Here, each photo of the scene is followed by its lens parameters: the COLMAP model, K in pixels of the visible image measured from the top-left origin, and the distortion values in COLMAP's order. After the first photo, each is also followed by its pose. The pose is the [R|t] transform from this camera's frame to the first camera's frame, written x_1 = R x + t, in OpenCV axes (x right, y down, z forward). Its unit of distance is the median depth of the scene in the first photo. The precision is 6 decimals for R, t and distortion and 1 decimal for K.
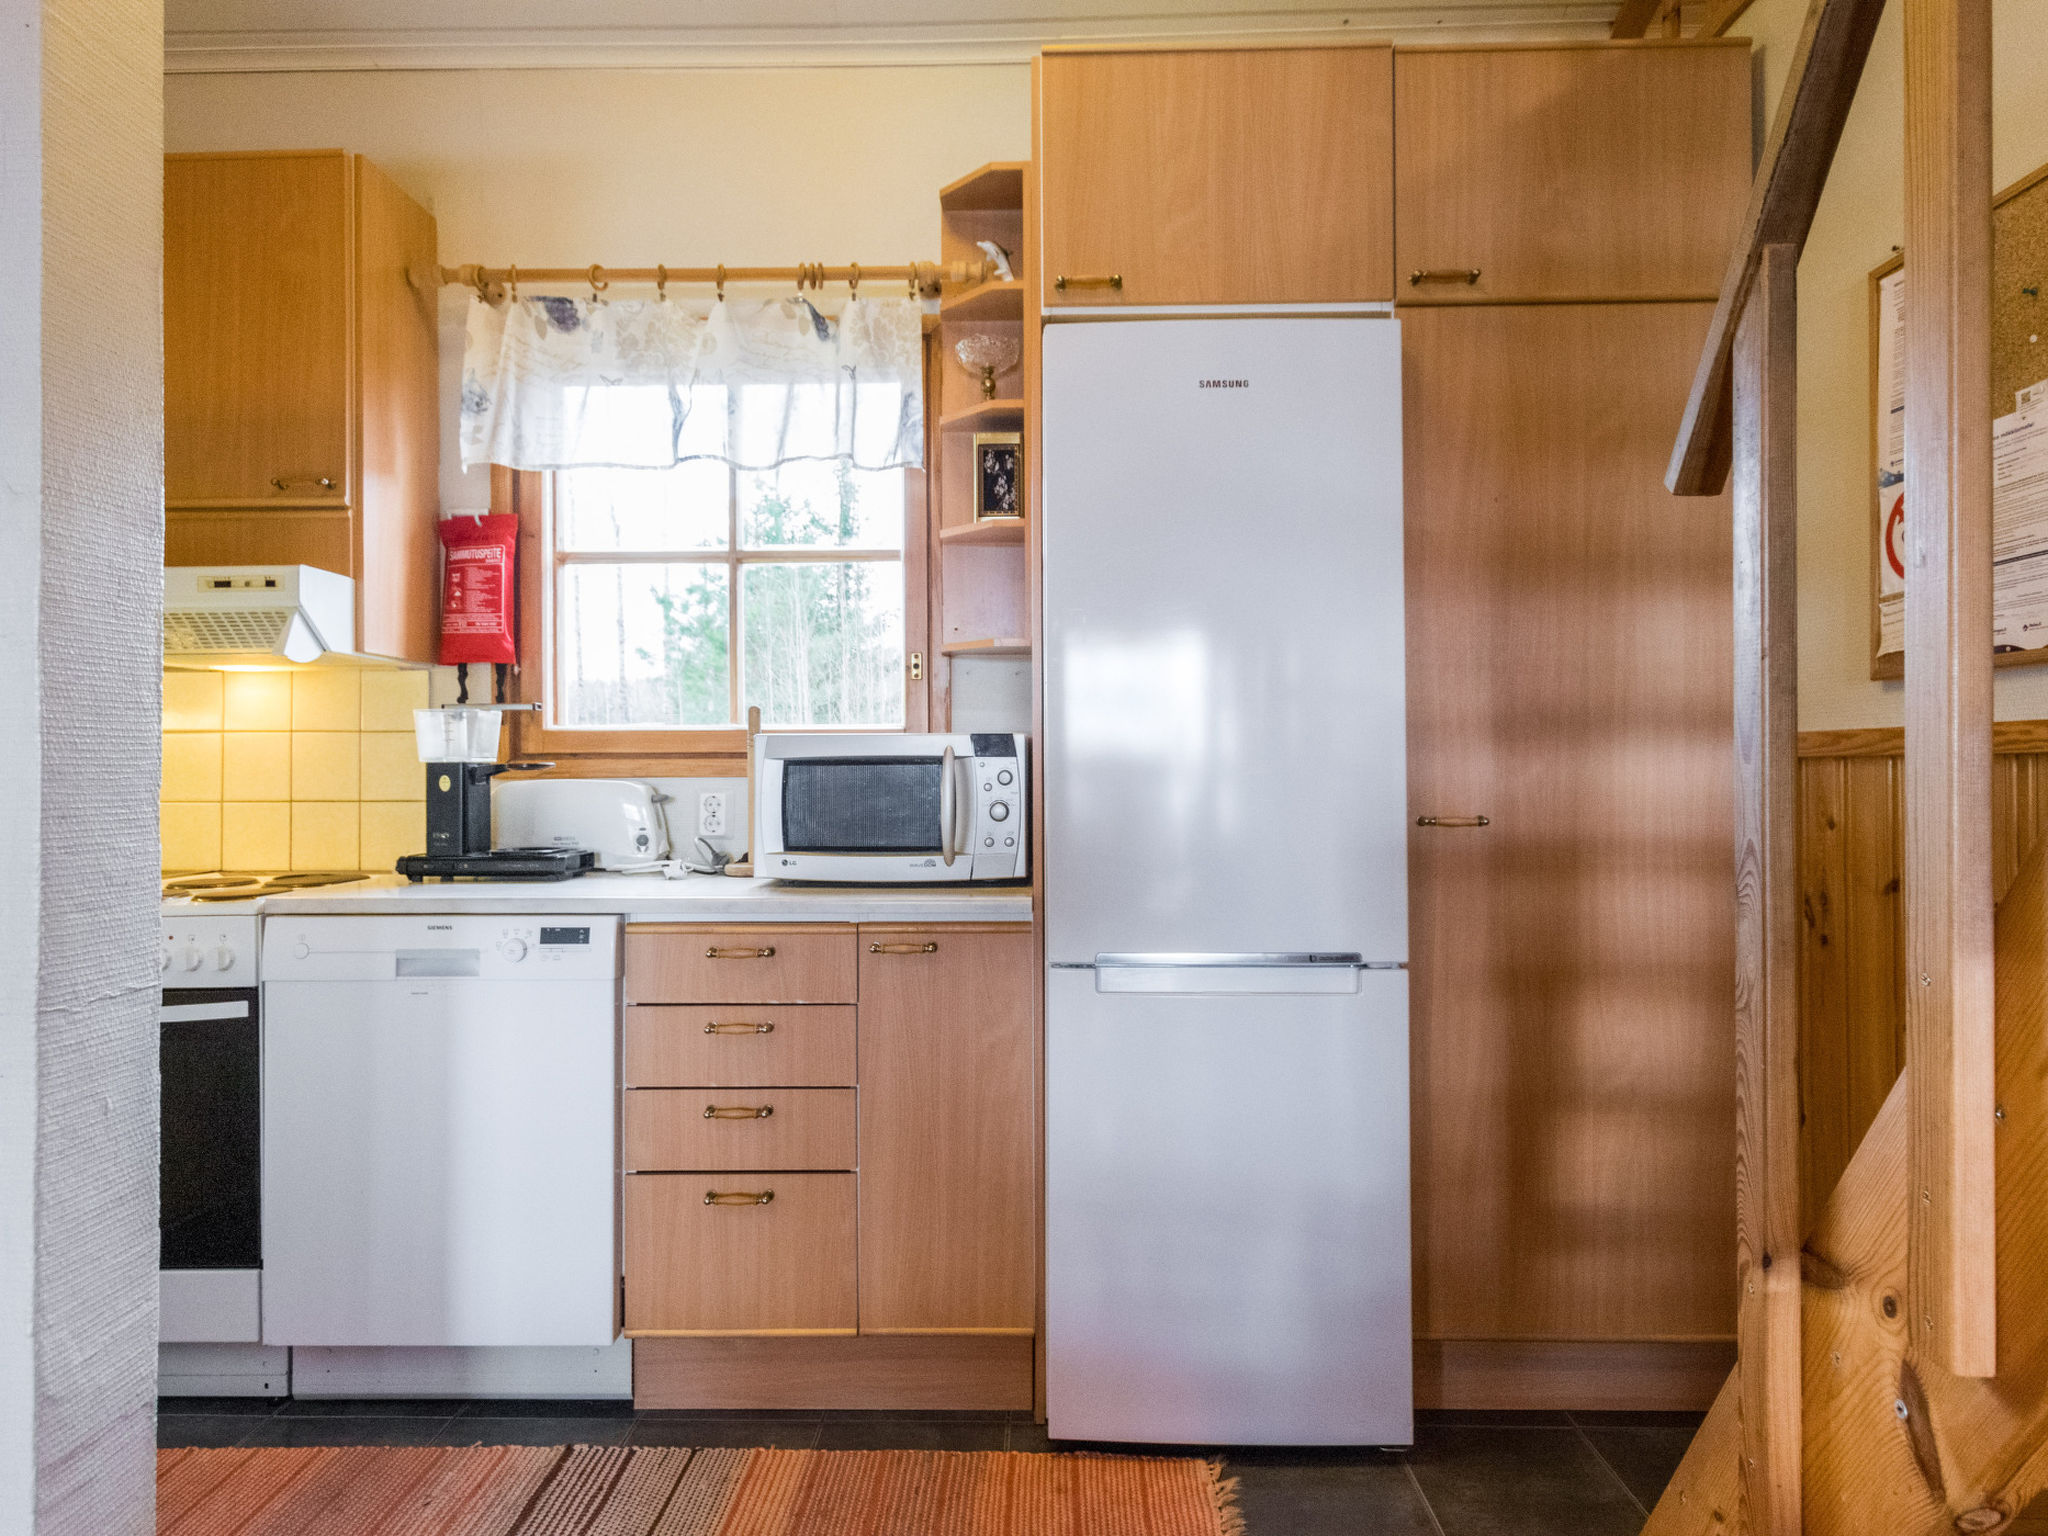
lens RADIAL K [[1066.1, 0, 1024.8], [0, 1066.1, 764.9], [0, 0, 1]] dist [-0.000378, -0.000036]
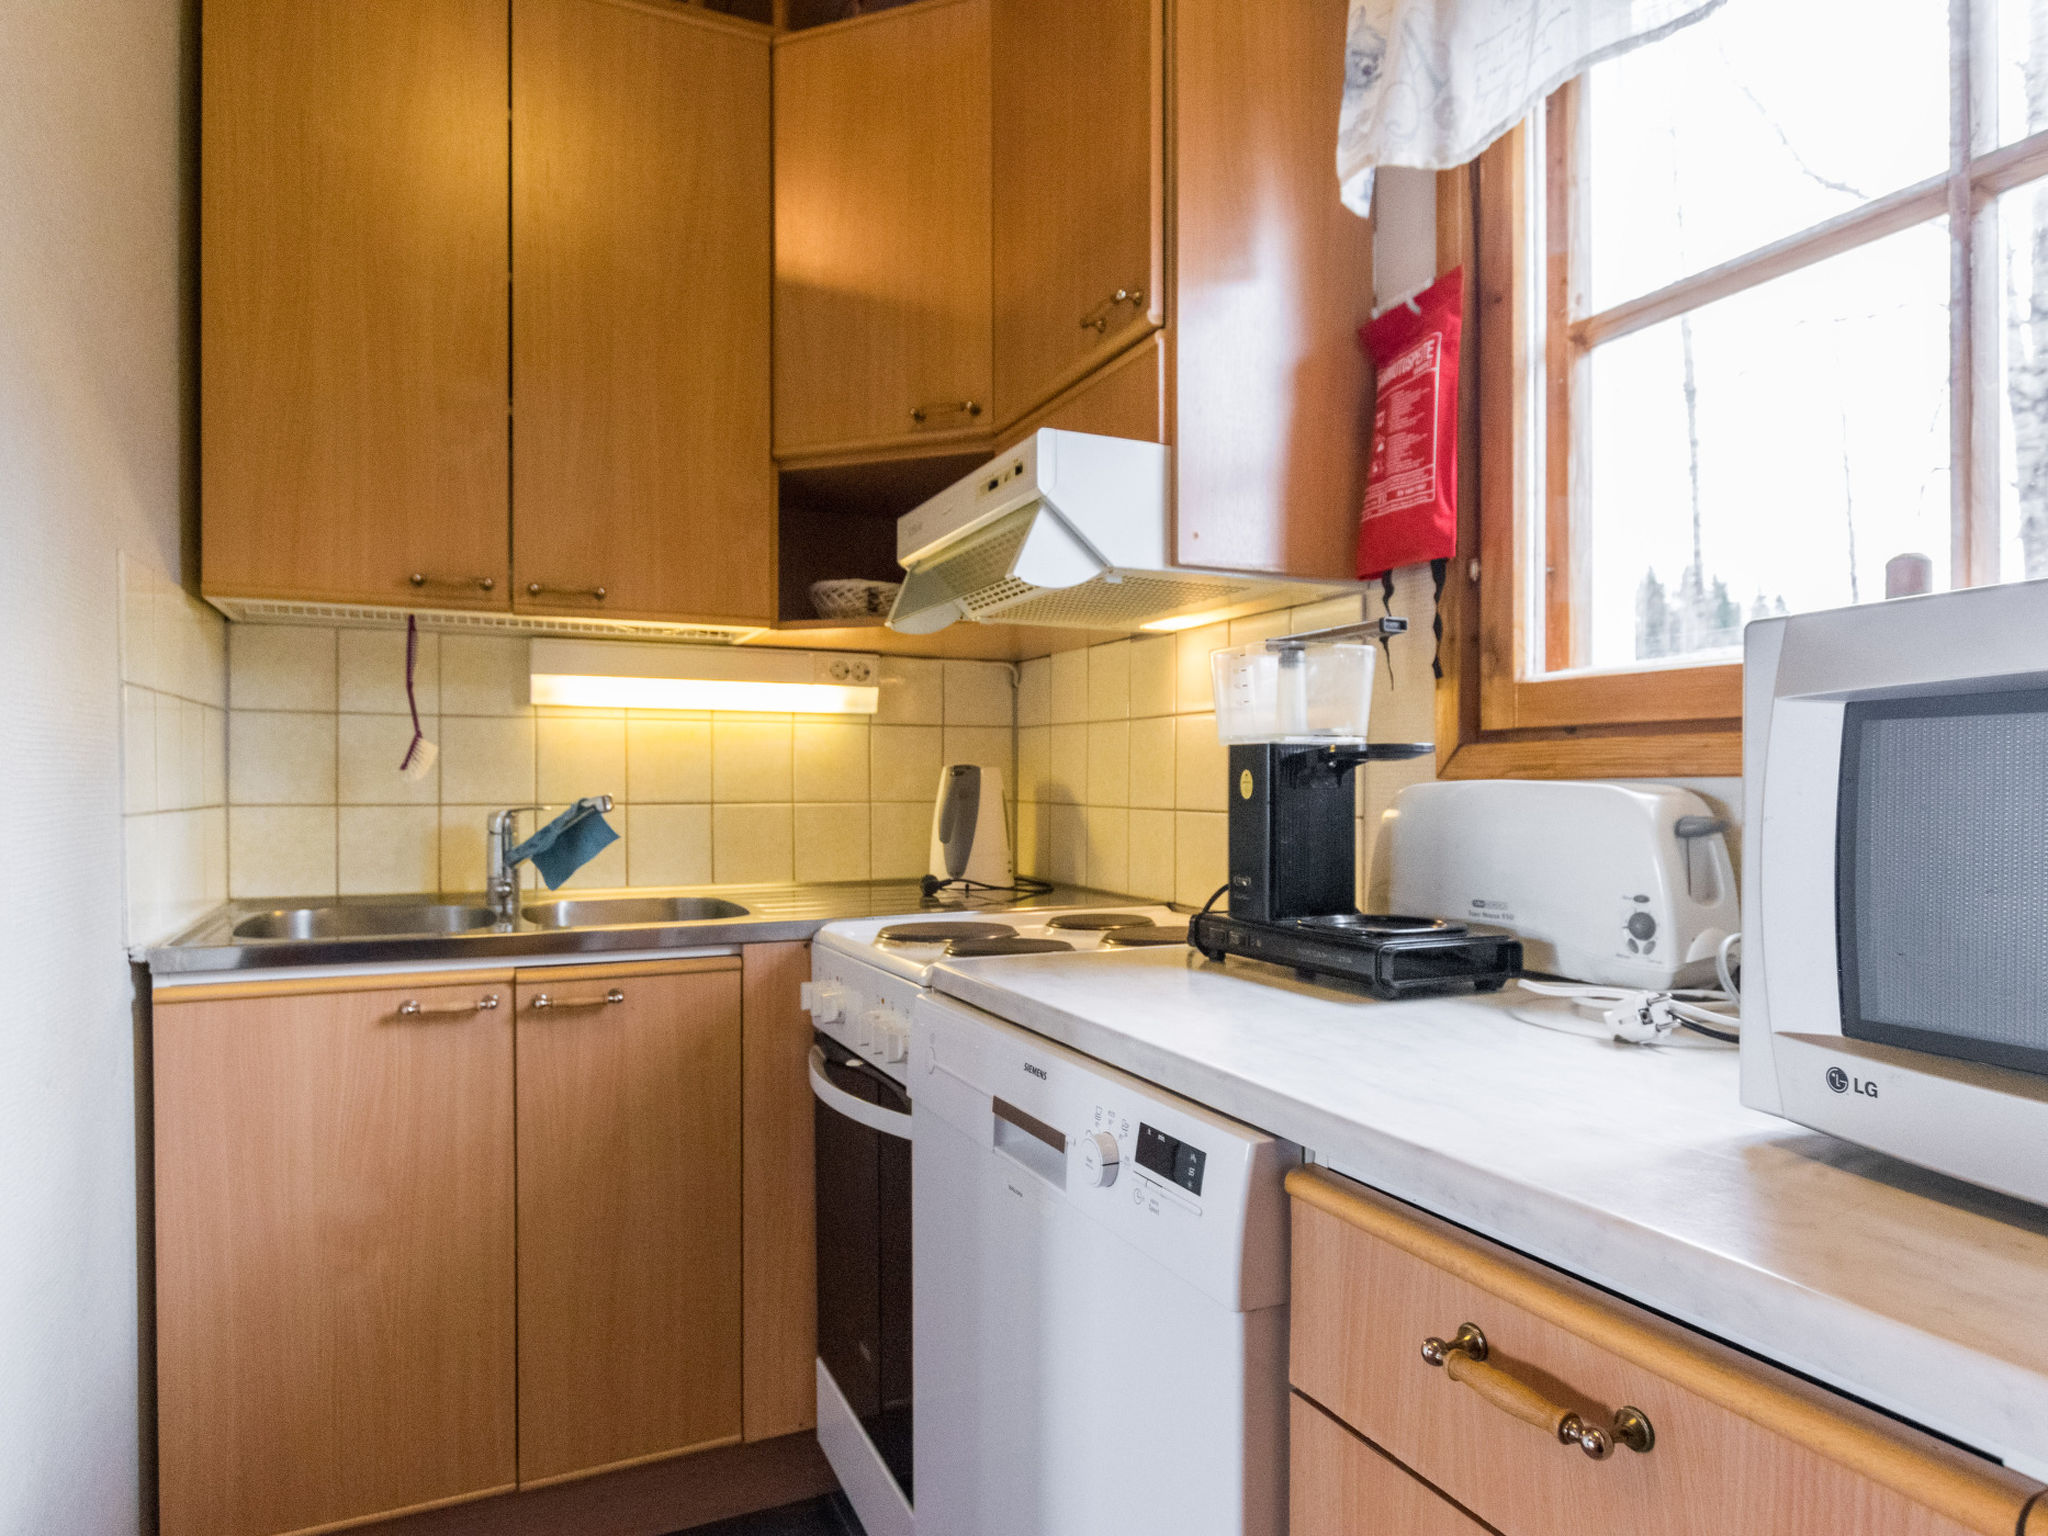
lens RADIAL K [[1242.3, 0, 1026.3], [0, 1242.3, 781.3], [0, 0, 1]] dist [0.018109, 0.001523]
pose [[0.431176, 0.003518, -0.902261, -0.023385], [0.000243, 0.999992, 0.004015, 0.012286], [0.902268, -0.001950, 0.431172, 0.575491]]
